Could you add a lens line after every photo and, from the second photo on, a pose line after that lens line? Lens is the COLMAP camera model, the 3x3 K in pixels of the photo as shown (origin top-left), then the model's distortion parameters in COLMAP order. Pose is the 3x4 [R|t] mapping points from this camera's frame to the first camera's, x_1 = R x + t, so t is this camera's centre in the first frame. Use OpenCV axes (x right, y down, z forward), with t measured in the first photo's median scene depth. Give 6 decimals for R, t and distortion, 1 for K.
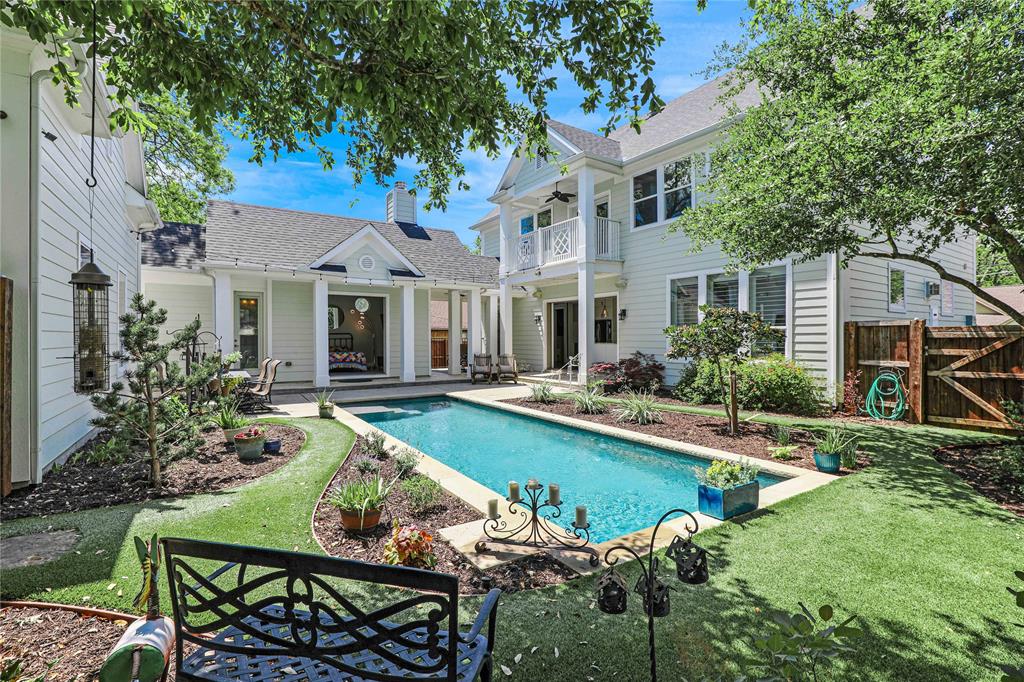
lens RADIAL K [[464.0, 0, 512.2], [0, 464.0, 337.4], [0, 0, 1]] dist [-0.001178, 0.000009]
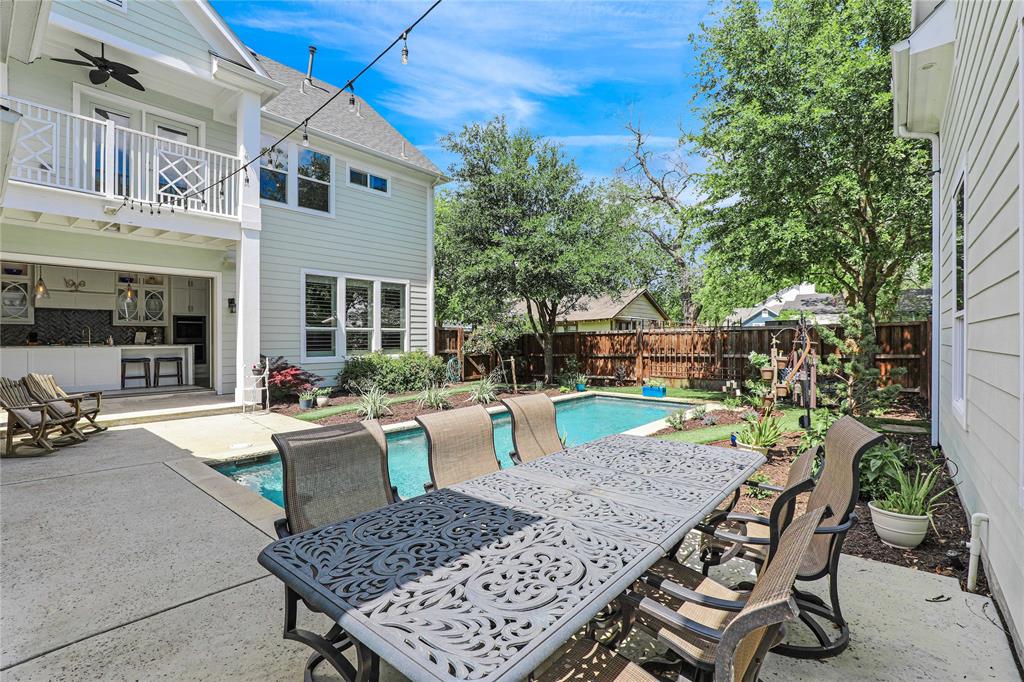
lens RADIAL K [[464.0, 0, 511.3], [0, 464.0, 337.9], [0, 0, 1]] dist [-0.001178, 0.000009]
pose [[-0.281414, 0.002839, 0.959582, -0.702614], [0.005382, 0.999985, -0.001380, 0.006920], [-0.959571, 0.004776, -0.281424, 0.924869]]
